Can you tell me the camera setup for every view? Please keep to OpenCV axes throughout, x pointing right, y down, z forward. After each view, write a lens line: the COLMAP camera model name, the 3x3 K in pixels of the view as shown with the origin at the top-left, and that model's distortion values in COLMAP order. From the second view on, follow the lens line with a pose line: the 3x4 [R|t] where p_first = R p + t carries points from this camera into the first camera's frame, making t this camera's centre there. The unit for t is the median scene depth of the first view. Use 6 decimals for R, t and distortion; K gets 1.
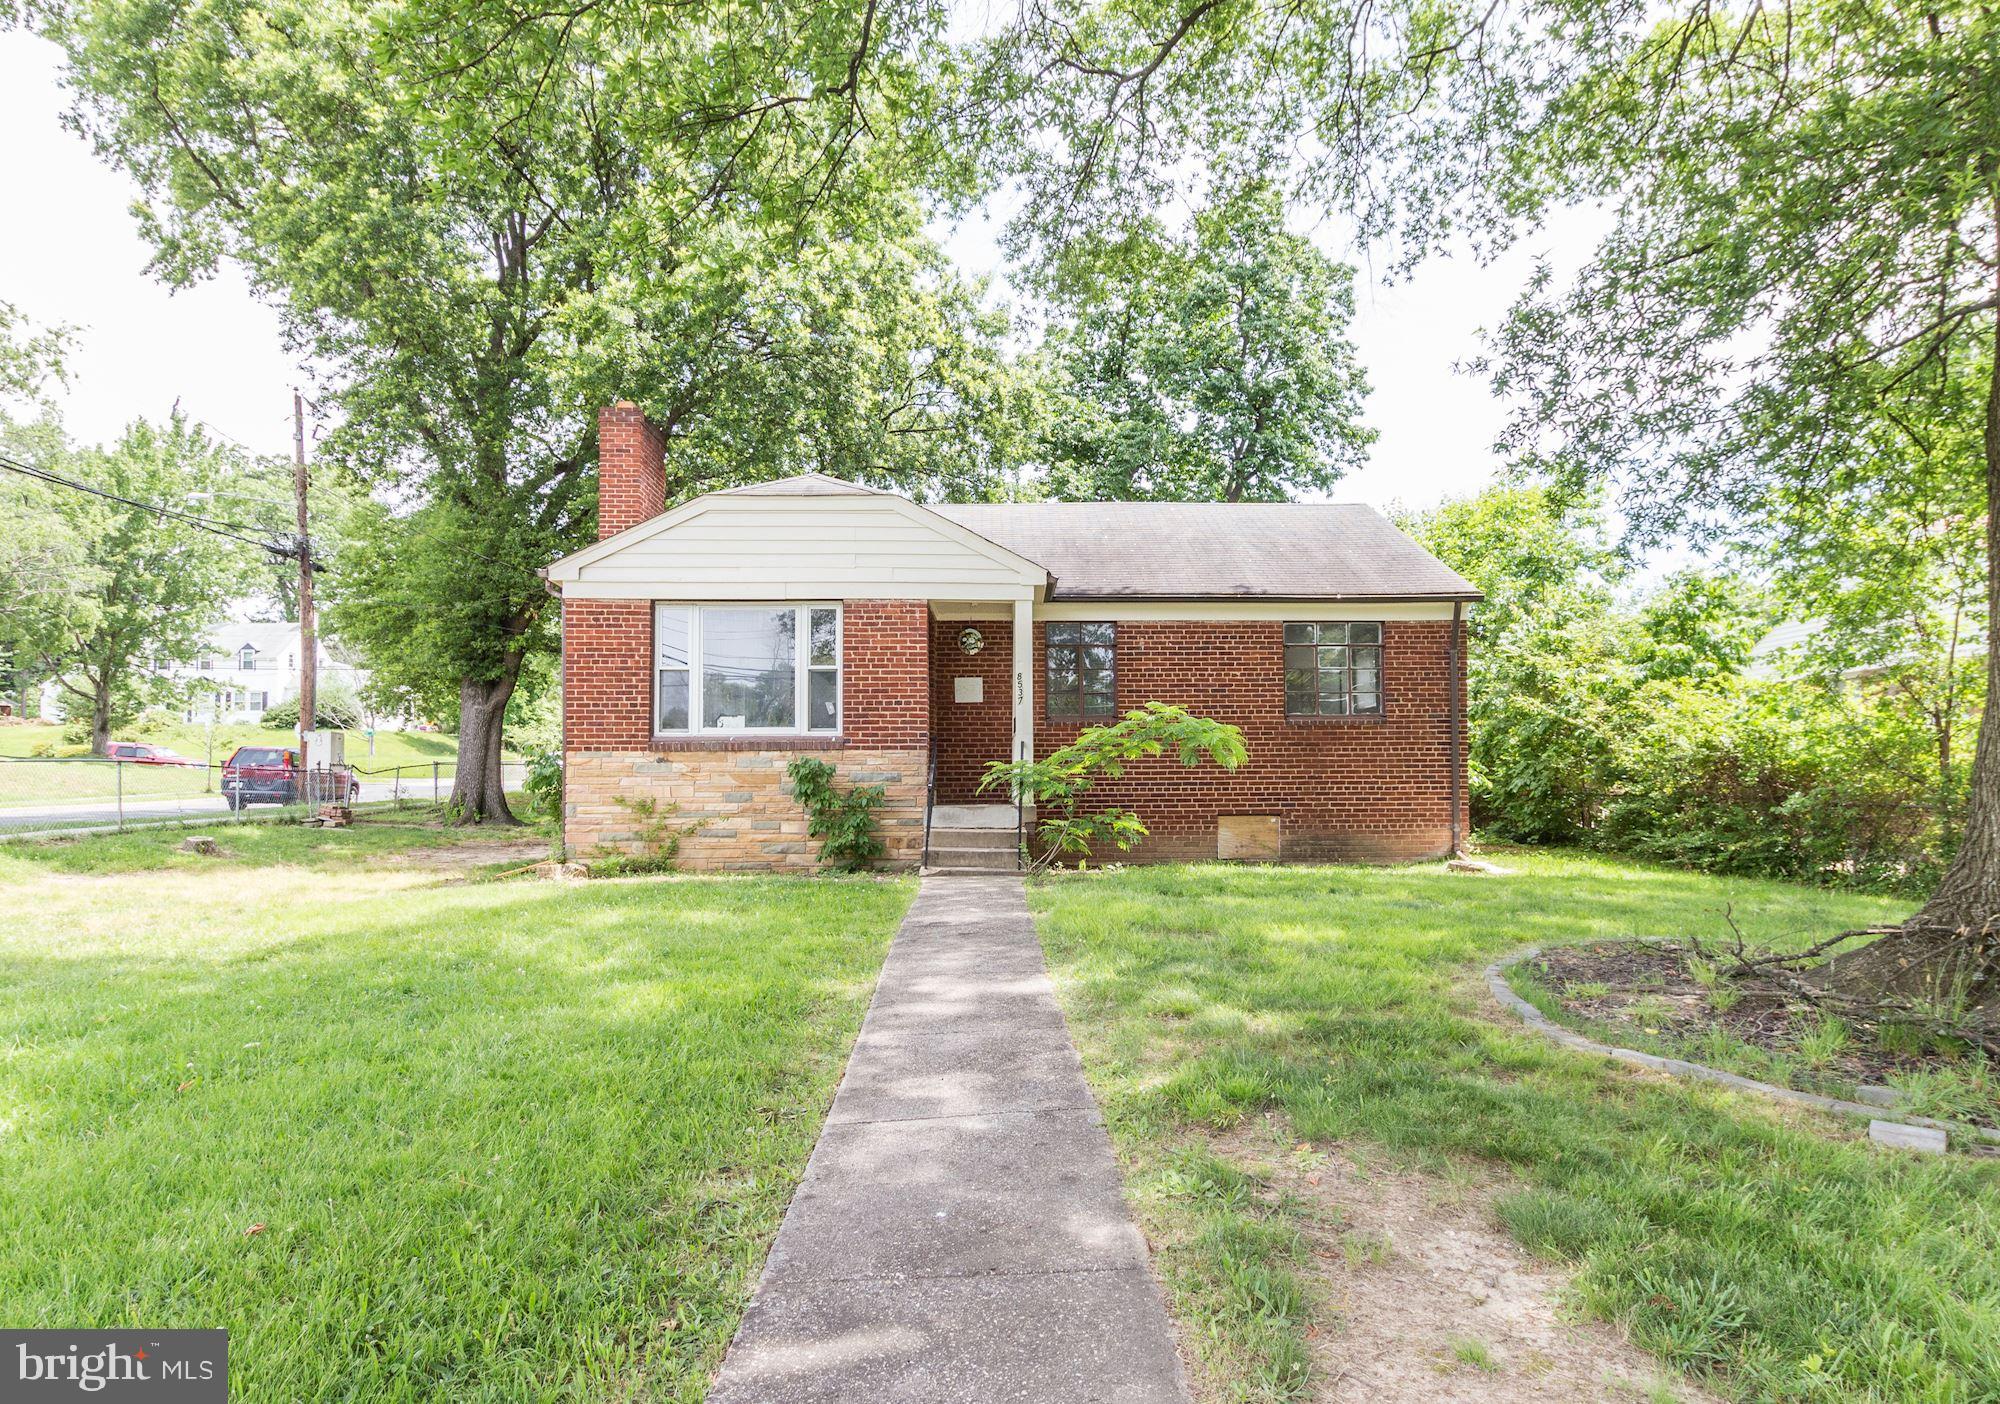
lens RADIAL K [[962.3, 0, 1065.4], [0, 962.3, 700.8], [0, 0, 1]] dist [0.001518, 0.000010]
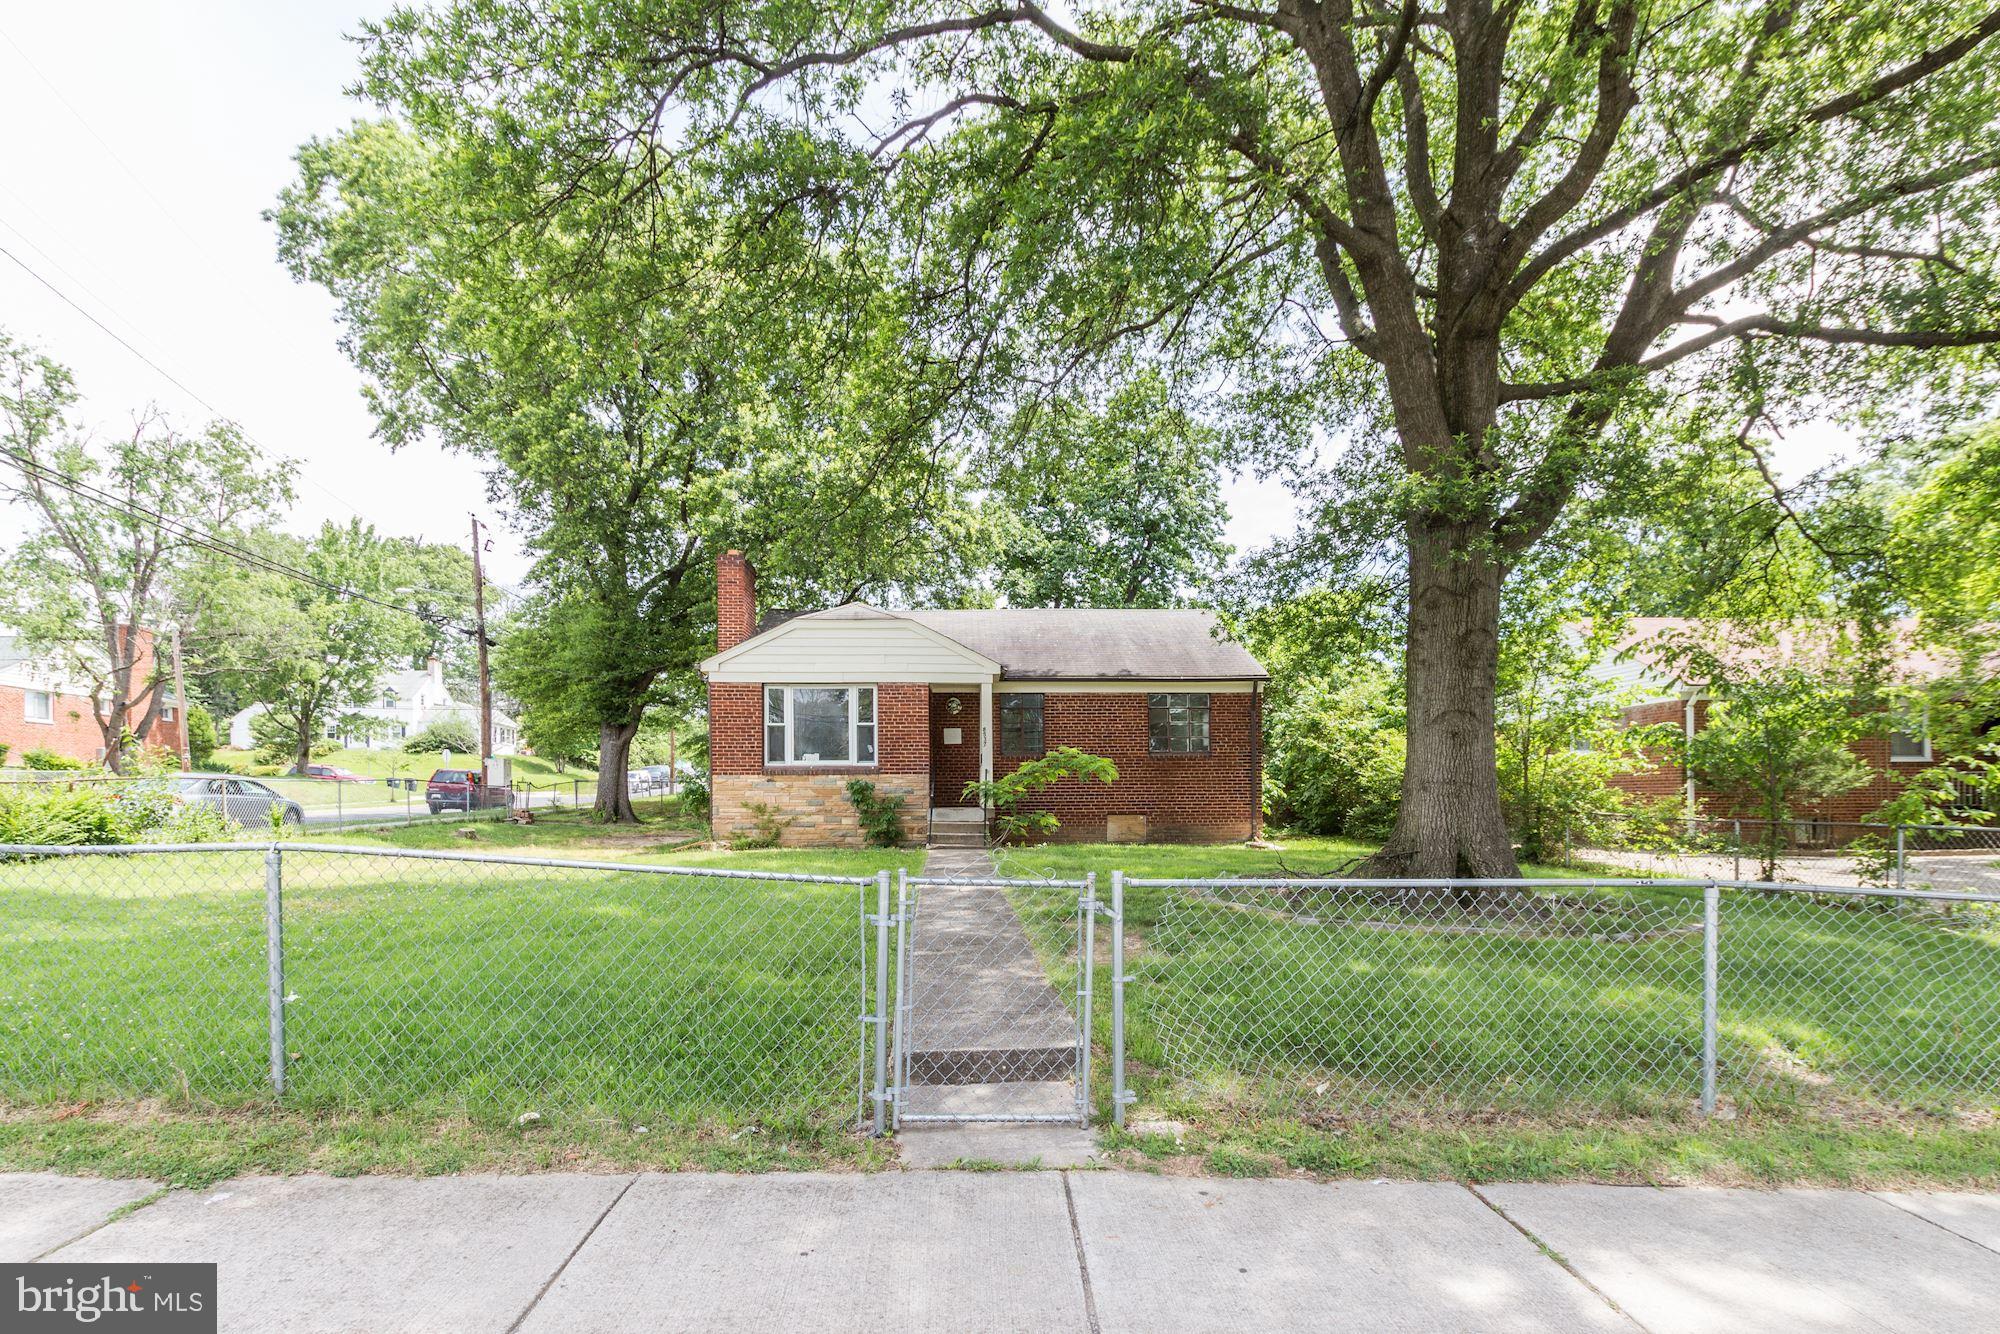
lens RADIAL K [[907.7, 0, 1000.0], [0, 907.7, 667.0], [0, 0, 1]] dist [0.015837, -0.011928]
pose [[0.999635, -0.003639, -0.026784, 0.019500], [0.002176, 0.998514, -0.054457, -0.043857], [0.026943, 0.054379, 0.998157, -0.521730]]
